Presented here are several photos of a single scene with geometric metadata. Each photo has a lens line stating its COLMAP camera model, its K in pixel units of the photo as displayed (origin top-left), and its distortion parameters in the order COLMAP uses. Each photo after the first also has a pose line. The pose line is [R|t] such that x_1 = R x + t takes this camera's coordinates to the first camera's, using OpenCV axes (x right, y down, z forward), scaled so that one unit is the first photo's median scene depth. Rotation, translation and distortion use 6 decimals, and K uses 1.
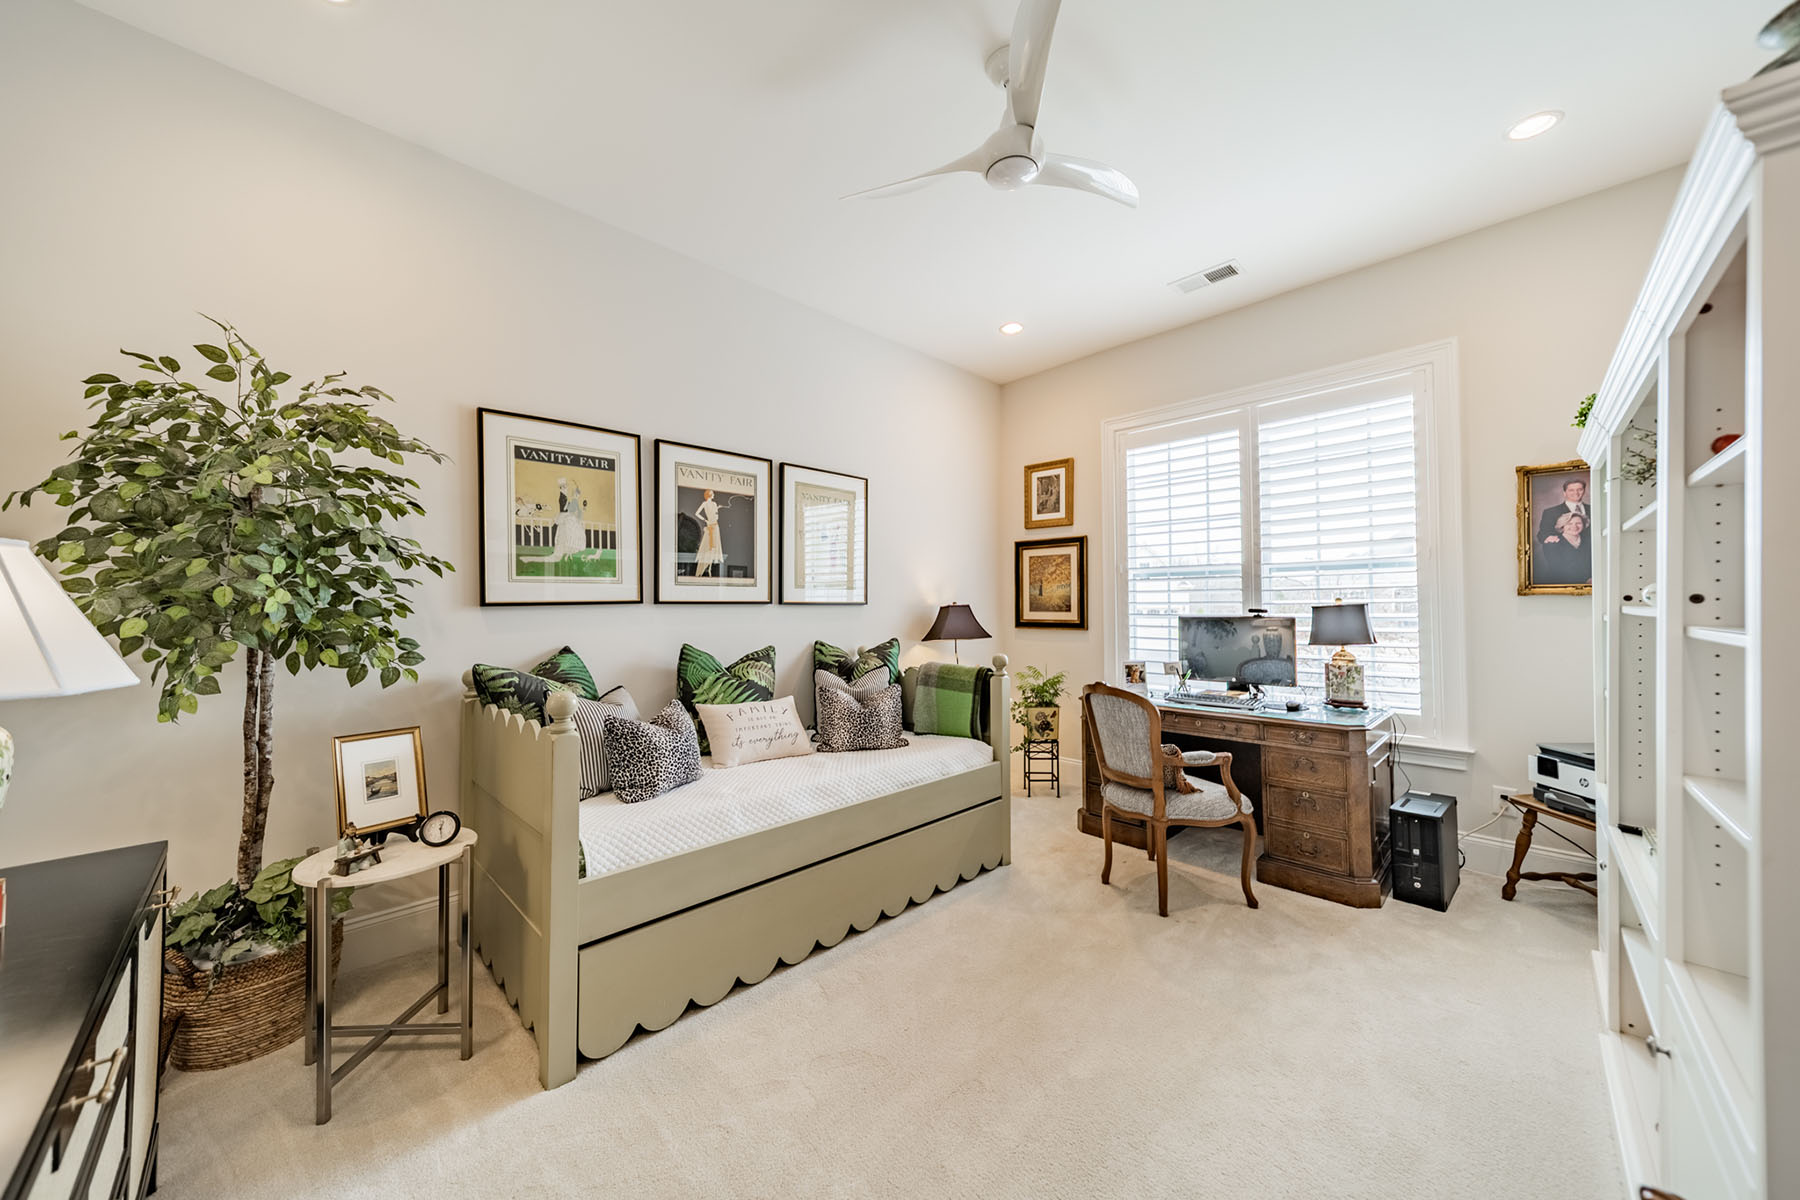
lens RADIAL K [[631.7, 0, 902.0], [0, 631.7, 599.1], [0, 0, 1]] dist [0.007773, 0.000005]
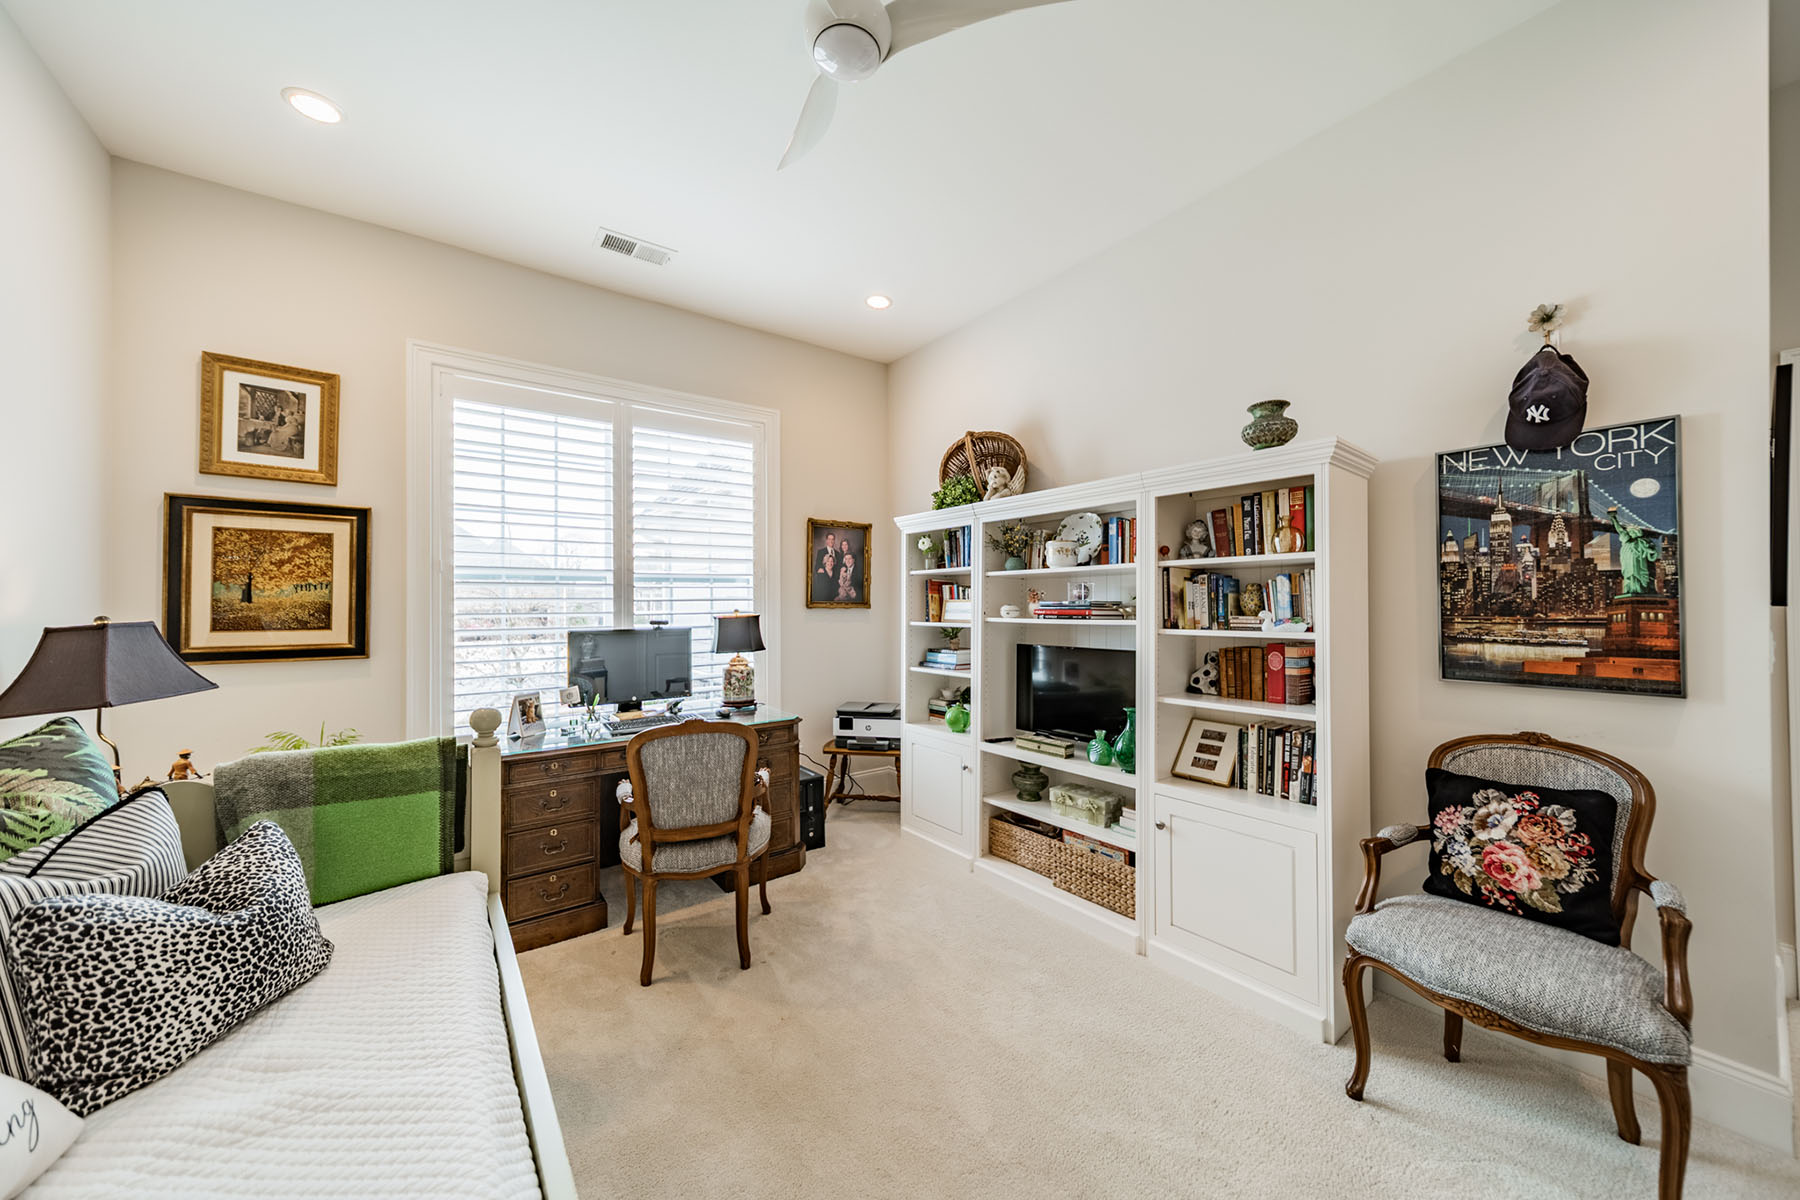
lens RADIAL K [[631.7, 0, 901.9], [0, 631.7, 606.8], [0, 0, 1]] dist [0.007773, 0.000005]
pose [[0.145402, 0.002665, 0.989369, -0.310456], [-0.009207, 0.999957, -0.001340, -0.007089], [-0.989330, -0.008914, 0.145420, 0.461120]]
